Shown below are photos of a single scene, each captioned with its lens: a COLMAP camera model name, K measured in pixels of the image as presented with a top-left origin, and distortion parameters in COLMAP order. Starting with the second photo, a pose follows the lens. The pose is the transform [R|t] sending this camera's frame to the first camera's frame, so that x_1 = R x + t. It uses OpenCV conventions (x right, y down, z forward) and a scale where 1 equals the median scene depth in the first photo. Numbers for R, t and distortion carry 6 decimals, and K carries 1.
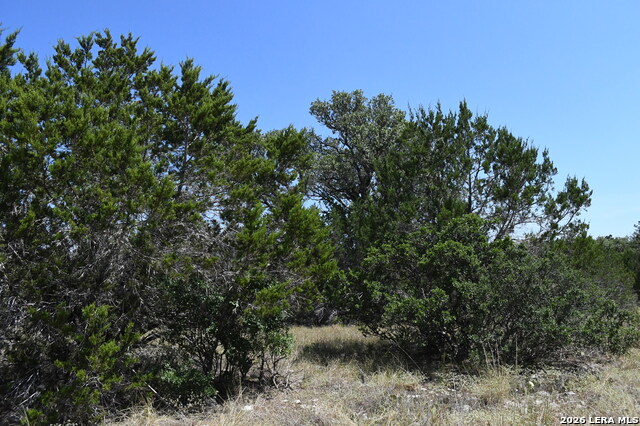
lens RADIAL K [[510.3, 0, 320.0], [0, 510.3, 213.0], [0, 0, 1]] dist [-0.086626, 0.006741]
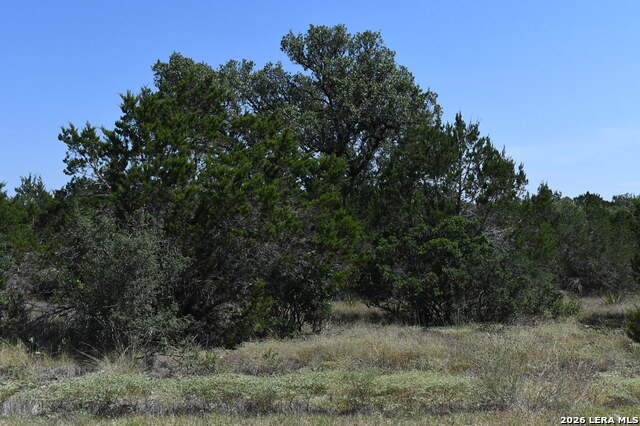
lens RADIAL K [[884.9, 0, 320.0], [0, 884.9, 213.0], [0, 0, 1]] dist [-0.002587, -0.064870]
pose [[0.992140, 0.030331, 0.121405, -0.312134], [-0.042691, 0.994017, 0.100540, -0.205020], [-0.117629, -0.104932, 0.987498, -1.135444]]
